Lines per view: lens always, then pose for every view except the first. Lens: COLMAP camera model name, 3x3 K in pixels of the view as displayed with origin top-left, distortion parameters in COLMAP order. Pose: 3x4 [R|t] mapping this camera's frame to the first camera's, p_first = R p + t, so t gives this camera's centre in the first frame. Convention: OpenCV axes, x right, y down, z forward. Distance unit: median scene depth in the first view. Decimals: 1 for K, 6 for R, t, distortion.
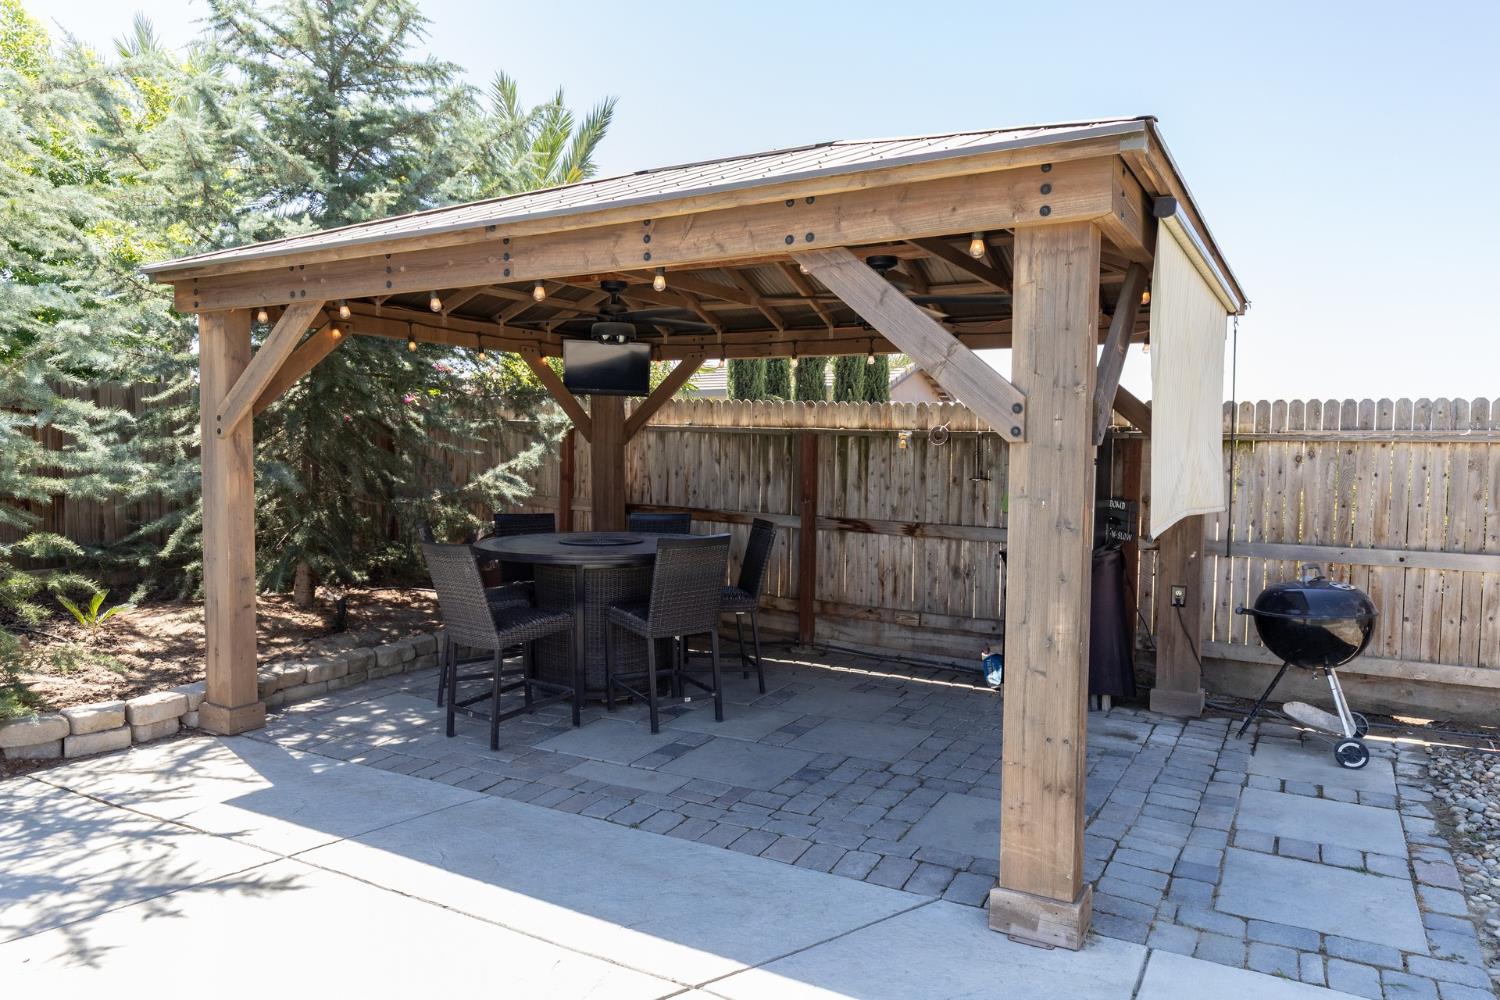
lens RADIAL K [[1019.2, 0, 750.0], [0, 1019.2, 500.0], [0, 0, 1]] dist [0.000832, 0.000042]
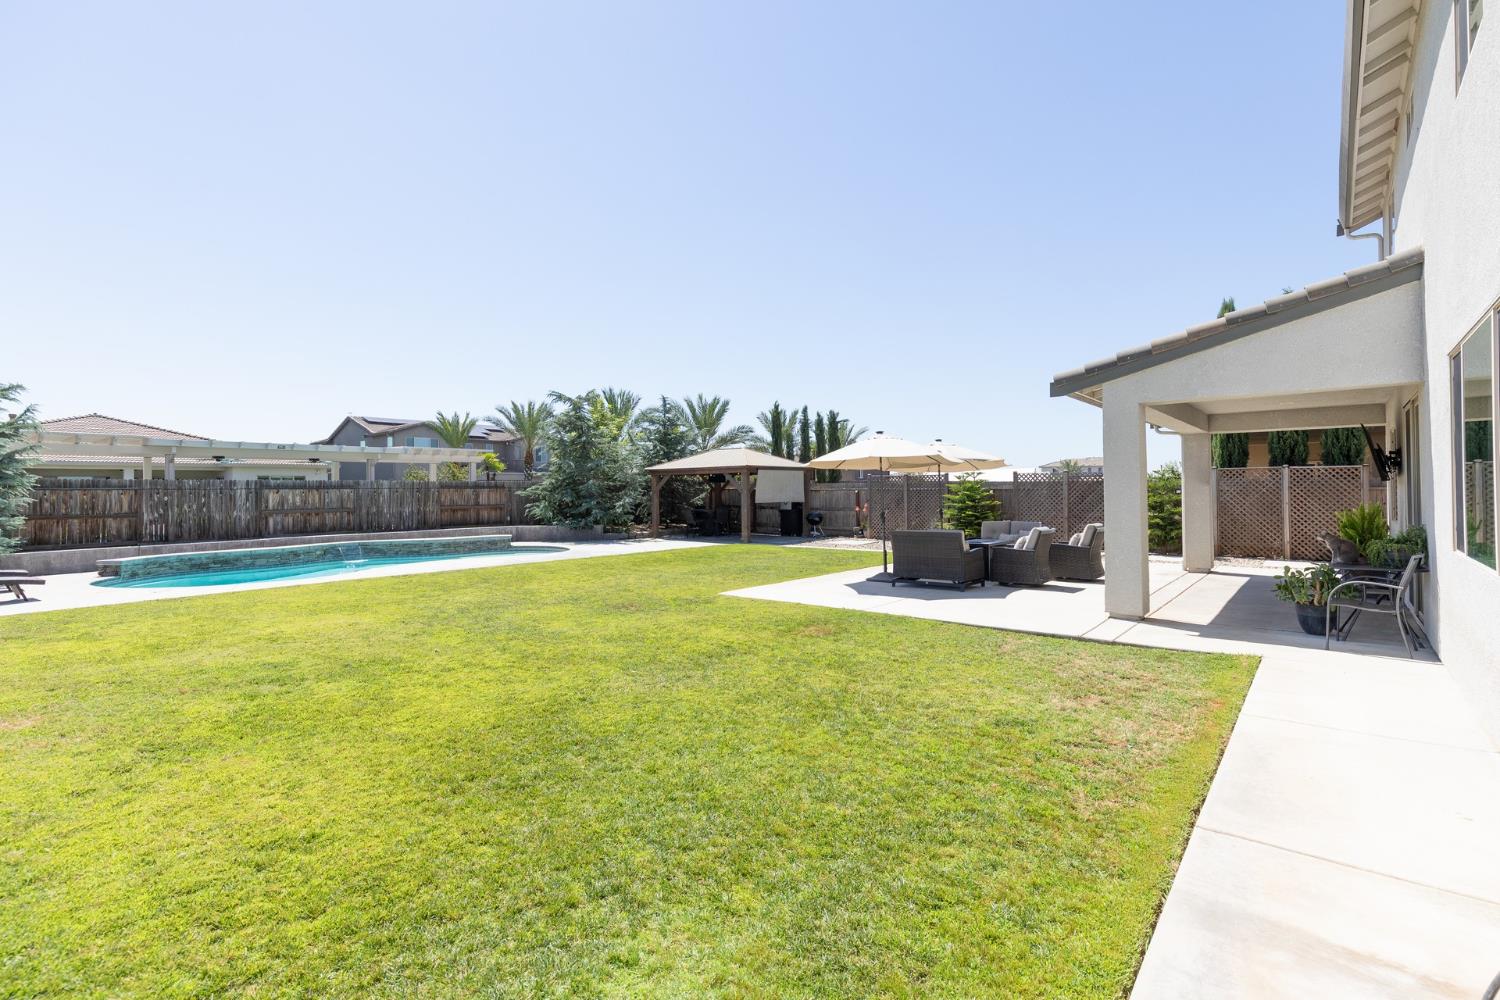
lens RADIAL K [[684.7, 0, 750.0], [0, 684.7, 500.0], [0, 0, 1]] dist [0.012892, 0.000028]
pose [[0.981259, -0.015385, -0.192076, 0.691668], [0.009492, 0.999457, -0.031566, 0.093203], [0.192457, 0.029152, 0.980872, -2.362544]]
